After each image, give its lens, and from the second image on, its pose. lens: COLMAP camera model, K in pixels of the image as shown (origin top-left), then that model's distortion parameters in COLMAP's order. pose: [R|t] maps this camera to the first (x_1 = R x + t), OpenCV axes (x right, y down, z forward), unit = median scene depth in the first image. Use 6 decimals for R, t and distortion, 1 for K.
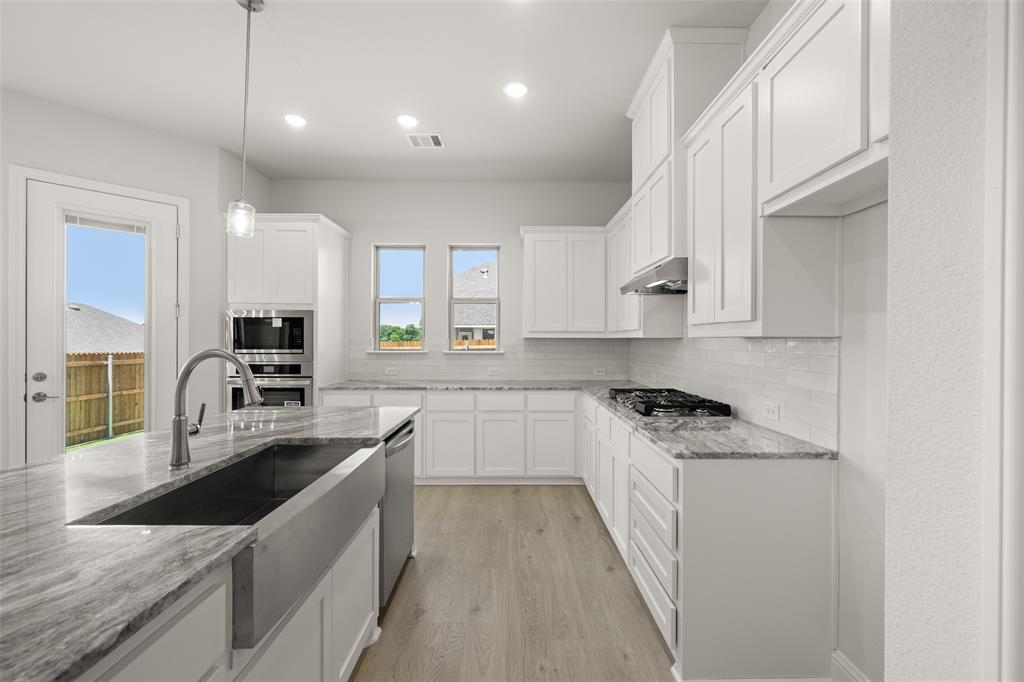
lens RADIAL K [[406.8, 0, 515.8], [0, 406.8, 340.3], [0, 0, 1]] dist [0.000880, 0.000923]
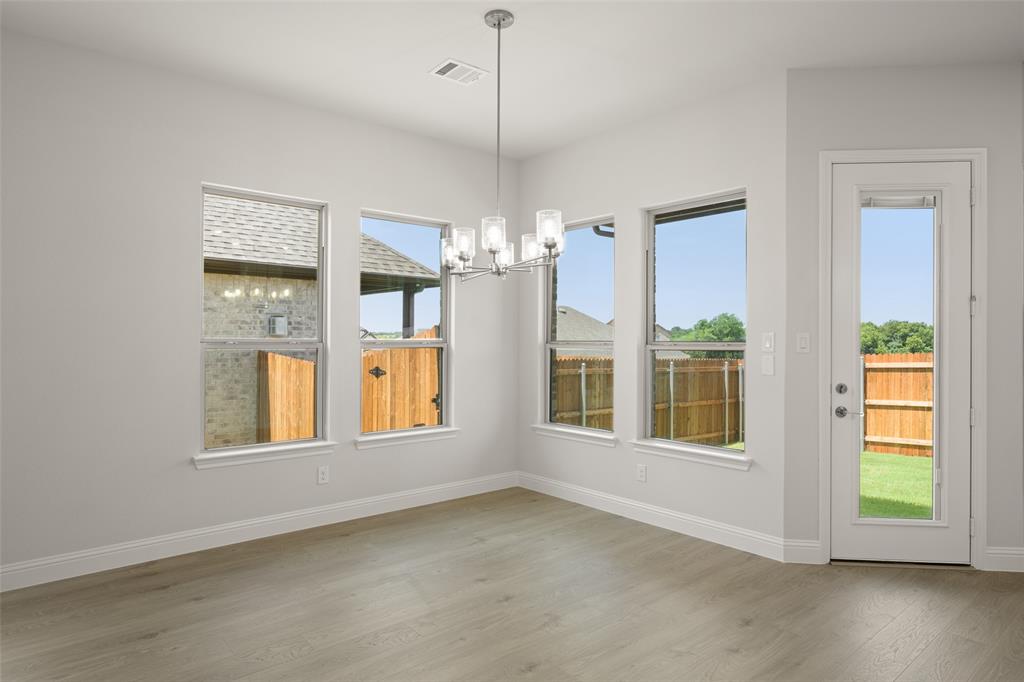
lens RADIAL K [[600.8, 0, 523.9], [0, 600.8, 337.6], [0, 0, 1]] dist [0.003456, 0.003300]
pose [[0.657496, -0.003563, -0.753450, -0.510807], [-0.006499, 0.999925, -0.010400, -0.001055], [0.753430, 0.011734, 0.657423, -0.273973]]
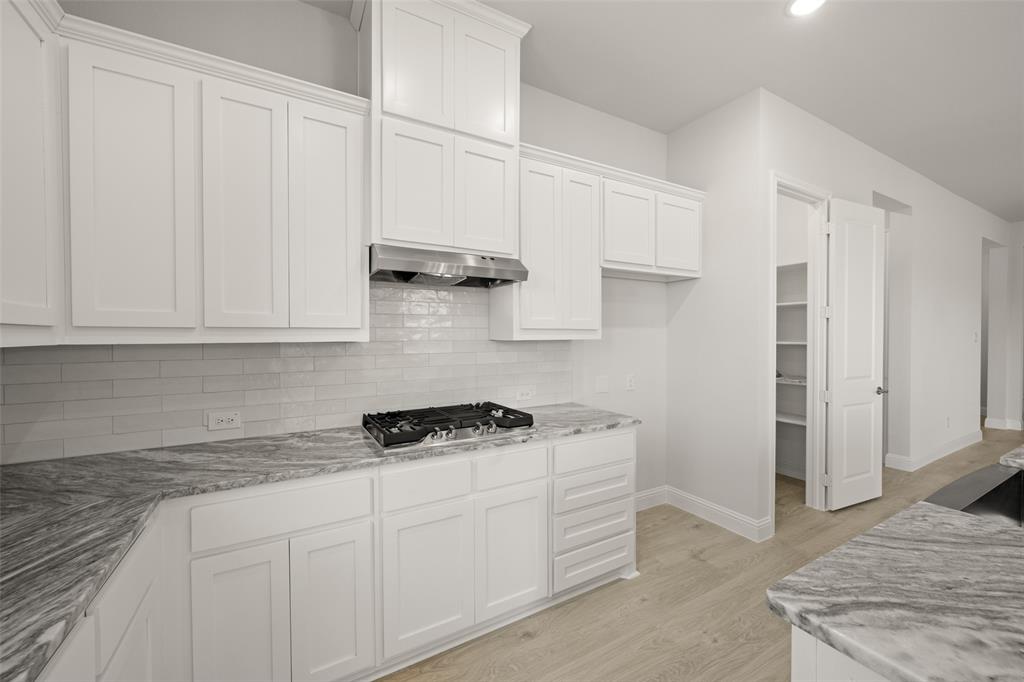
lens RADIAL K [[406.8, 0, 516.1], [0, 406.8, 338.1], [0, 0, 1]] dist [0.000880, 0.000923]
pose [[-0.499374, -0.008606, 0.866344, -0.283301], [0.003899, 0.999918, 0.012180, -0.015573], [-0.866378, 0.009461, -0.499299, 0.921222]]
